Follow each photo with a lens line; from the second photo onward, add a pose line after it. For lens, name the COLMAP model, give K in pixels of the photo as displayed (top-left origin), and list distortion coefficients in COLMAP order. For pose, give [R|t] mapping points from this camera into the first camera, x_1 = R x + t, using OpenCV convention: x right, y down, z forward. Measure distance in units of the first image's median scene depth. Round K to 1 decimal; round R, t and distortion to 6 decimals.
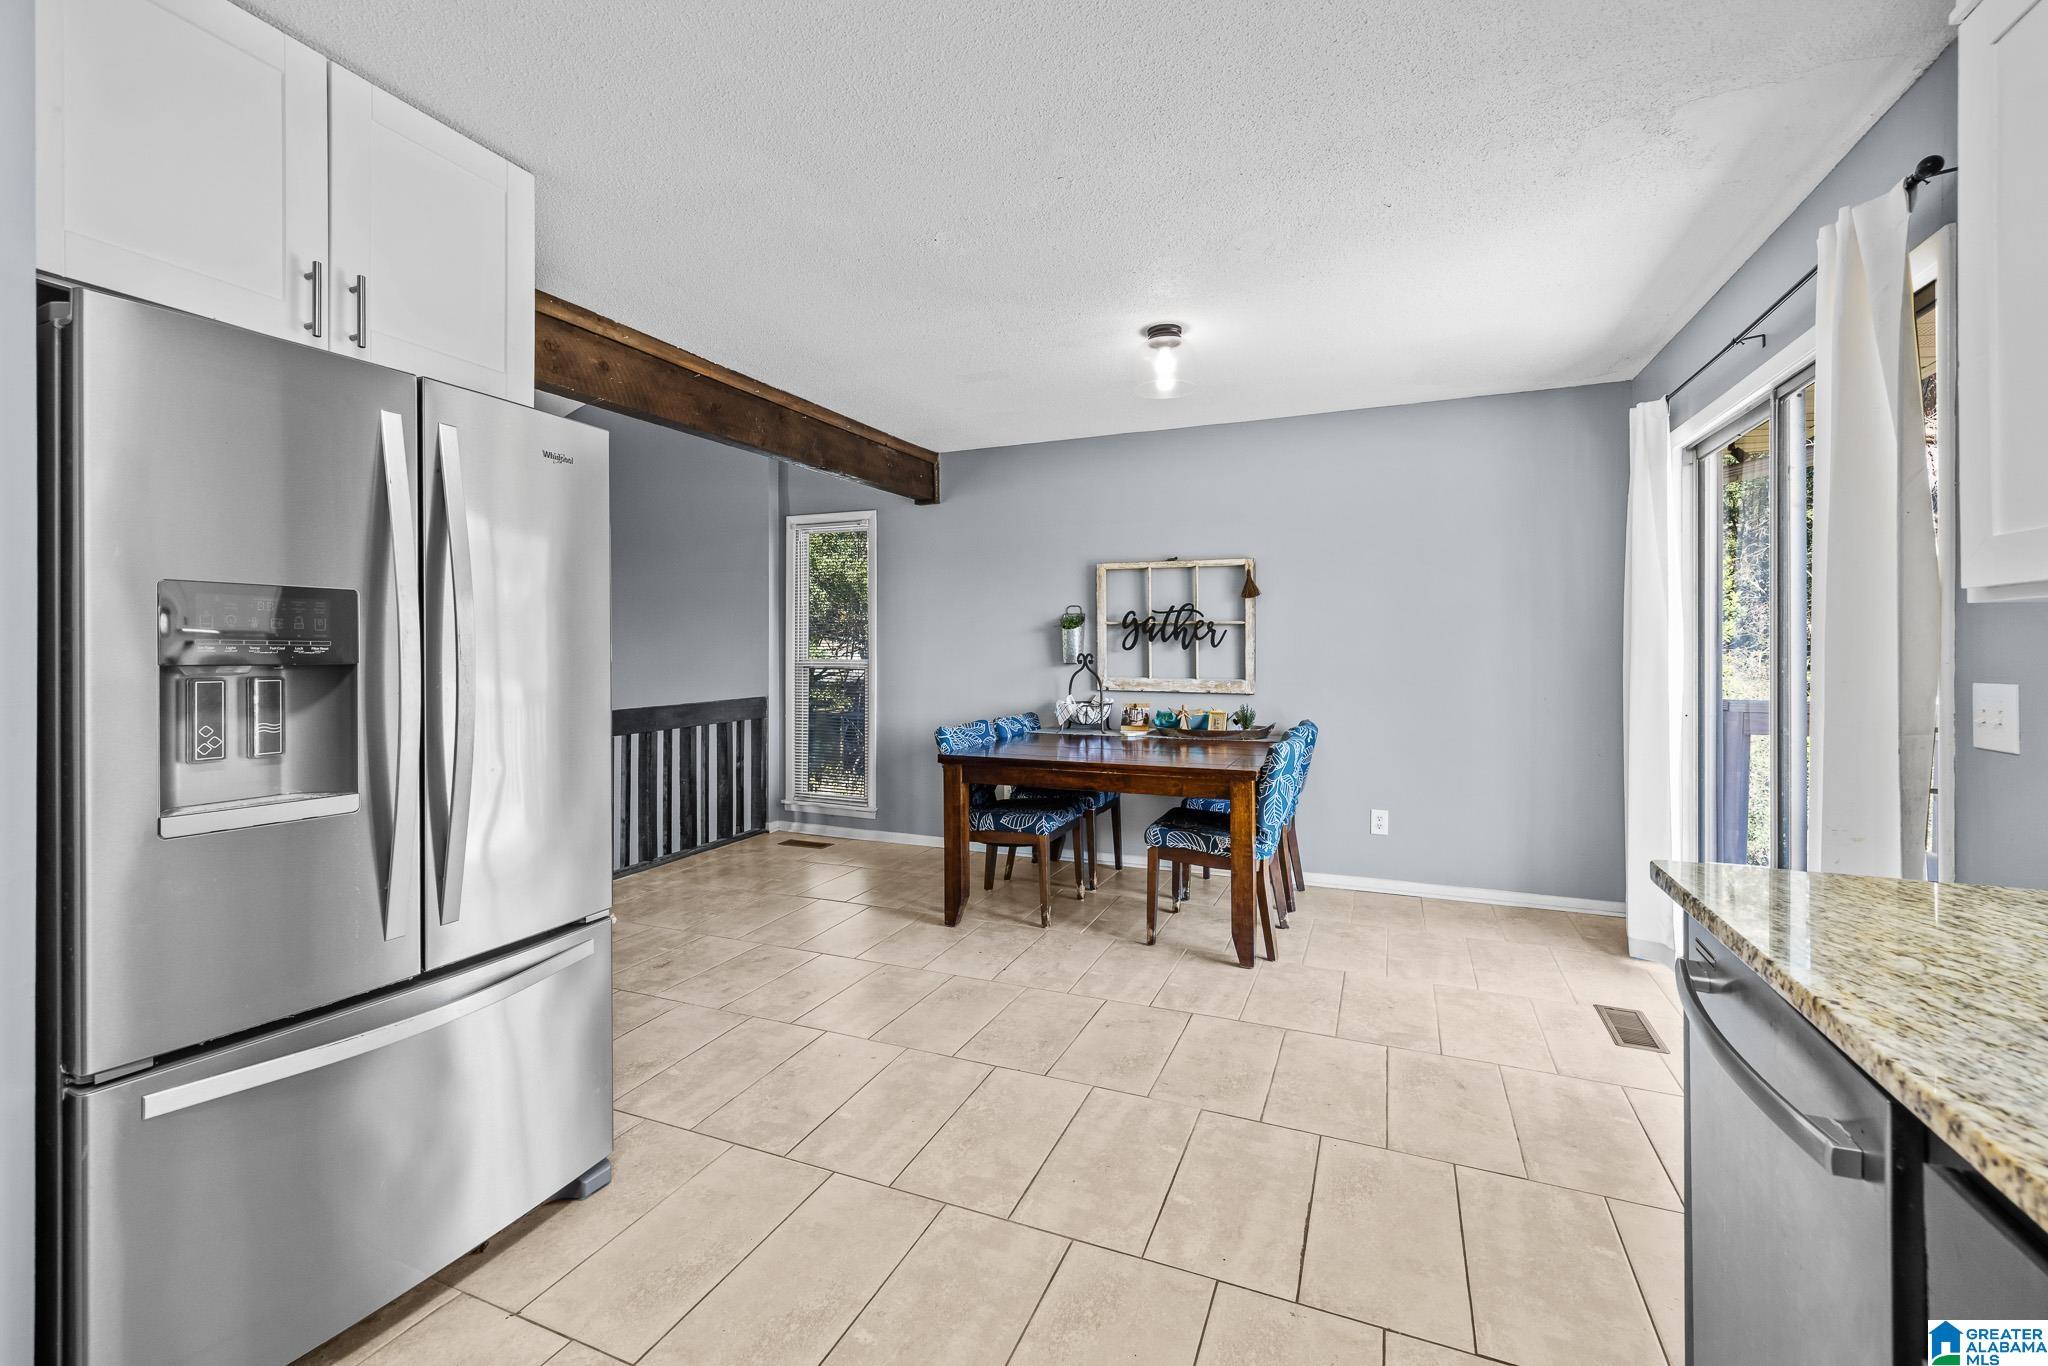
lens RADIAL K [[878.7, 0, 991.2], [0, 878.7, 647.6], [0, 0, 1]] dist [0.001501, 0.000442]
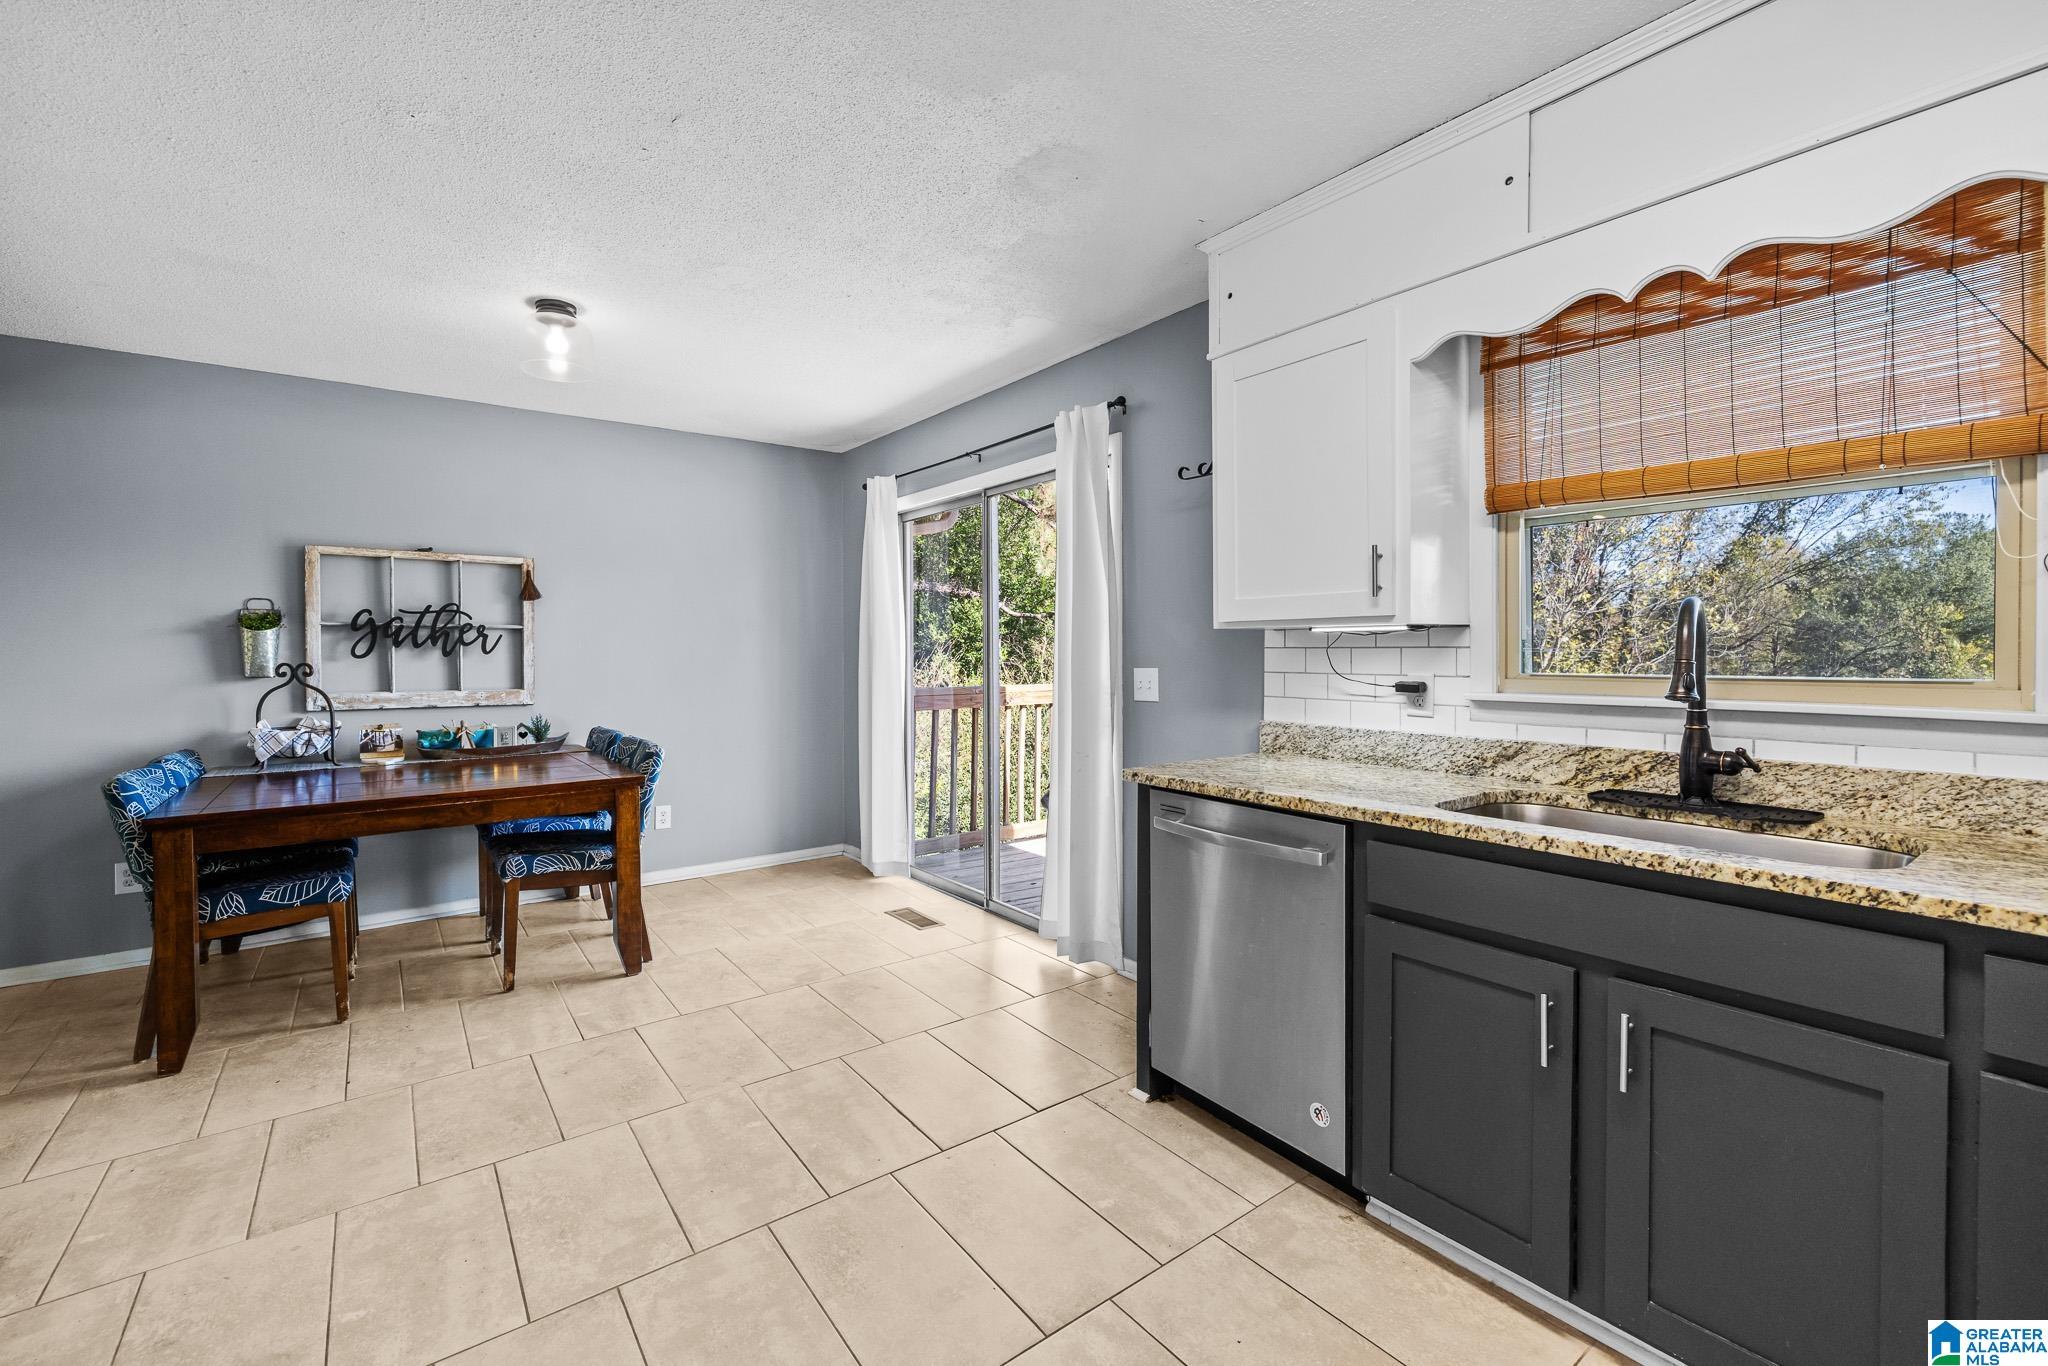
lens RADIAL K [[878.7, 0, 1027.3], [0, 878.7, 655.3], [0, 0, 1]] dist [0.001501, 0.000442]
pose [[0.483111, -0.006214, 0.875537, -0.314906], [0.006049, 0.999975, 0.003759, 0.001066], [-0.875538, 0.003480, 0.483137, 0.109841]]
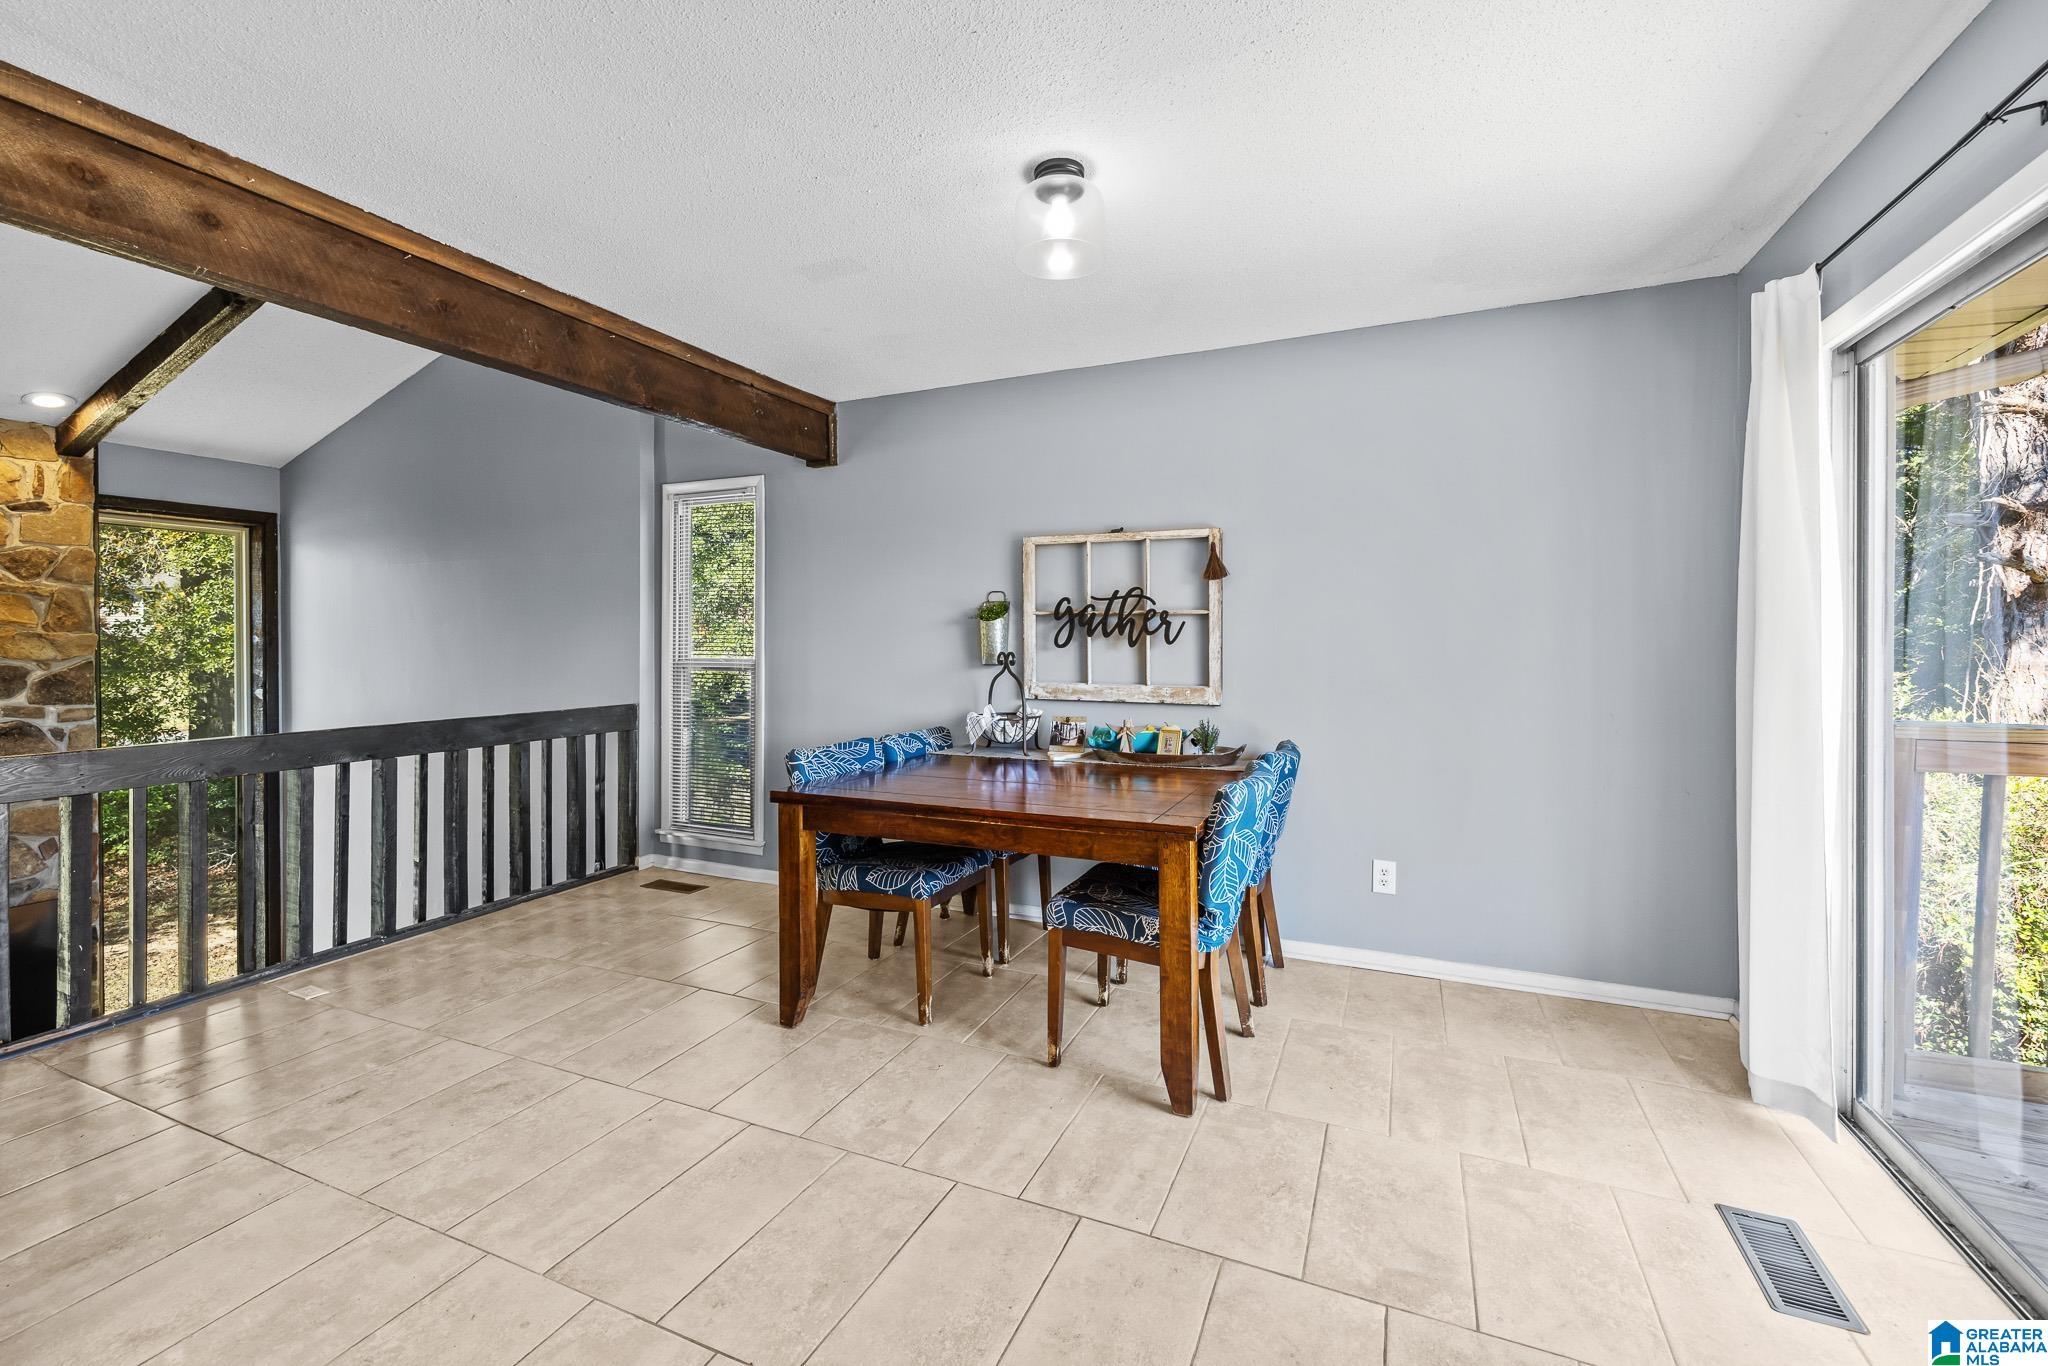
lens RADIAL K [[878.7, 0, 989.7], [0, 878.7, 649.1], [0, 0, 1]] dist [0.001501, 0.000442]
pose [[0.999886, 0.001324, -0.015035, 0.131284], [-0.001268, 0.999992, 0.003749, 0.001667], [0.015040, -0.003729, 0.999880, 0.277130]]
